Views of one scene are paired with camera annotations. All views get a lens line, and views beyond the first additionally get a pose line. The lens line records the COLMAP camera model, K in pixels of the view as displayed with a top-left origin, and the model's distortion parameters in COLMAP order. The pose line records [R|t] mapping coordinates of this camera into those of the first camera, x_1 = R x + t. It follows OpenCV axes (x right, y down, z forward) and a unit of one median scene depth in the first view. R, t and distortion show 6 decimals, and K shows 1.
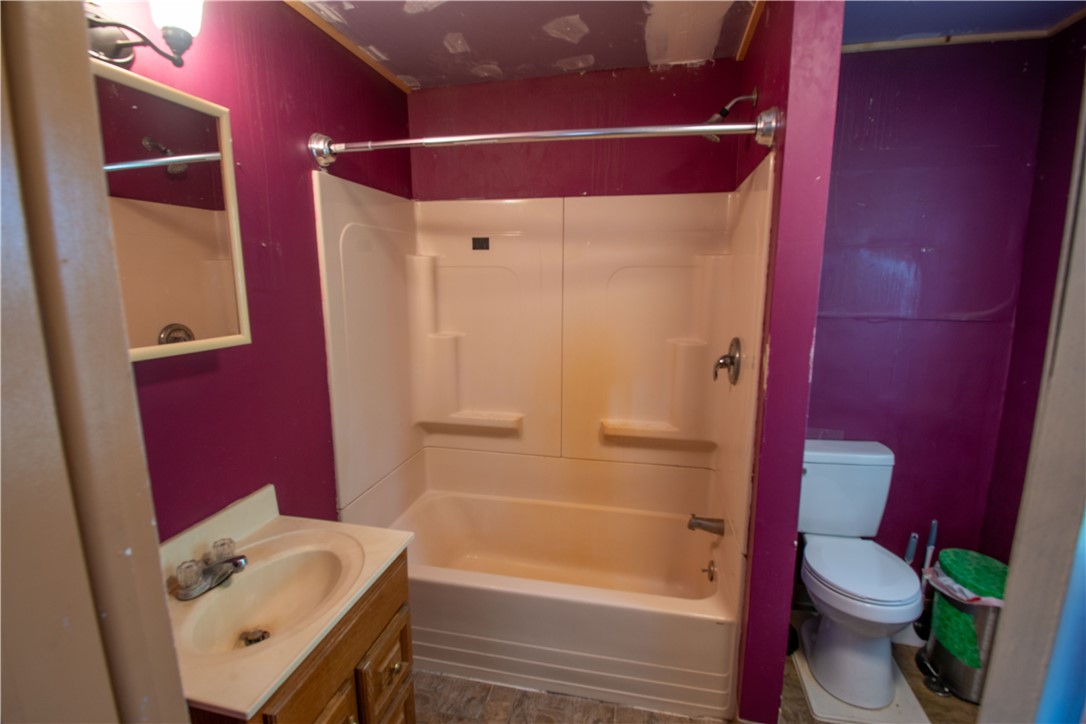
lens RADIAL K [[479.5, 0, 556.1], [0, 479.5, 364.4], [0, 0, 1]] dist [0.018672, -0.023474]
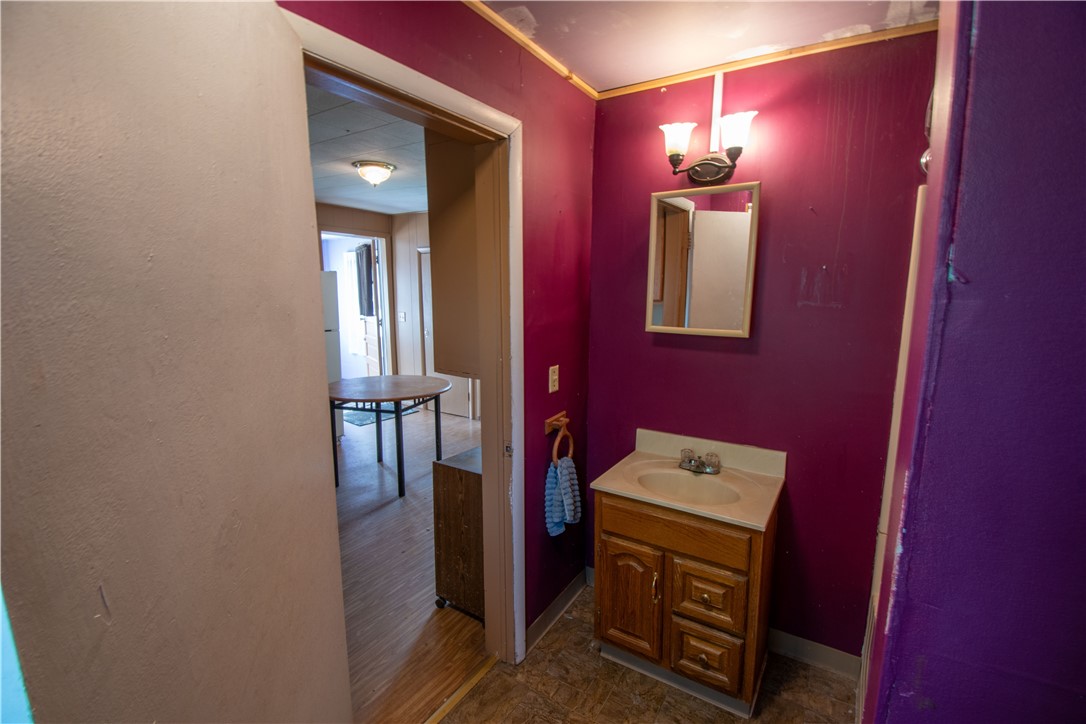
lens RADIAL K [[479.5, 0, 556.1], [0, 479.5, 364.4], [0, 0, 1]] dist [0.018672, -0.023474]
pose [[-0.344155, 0.142409, -0.928050, 0.869506], [-0.170812, 0.962439, 0.211030, -0.161471], [0.923245, 0.231149, -0.306903, 0.855640]]
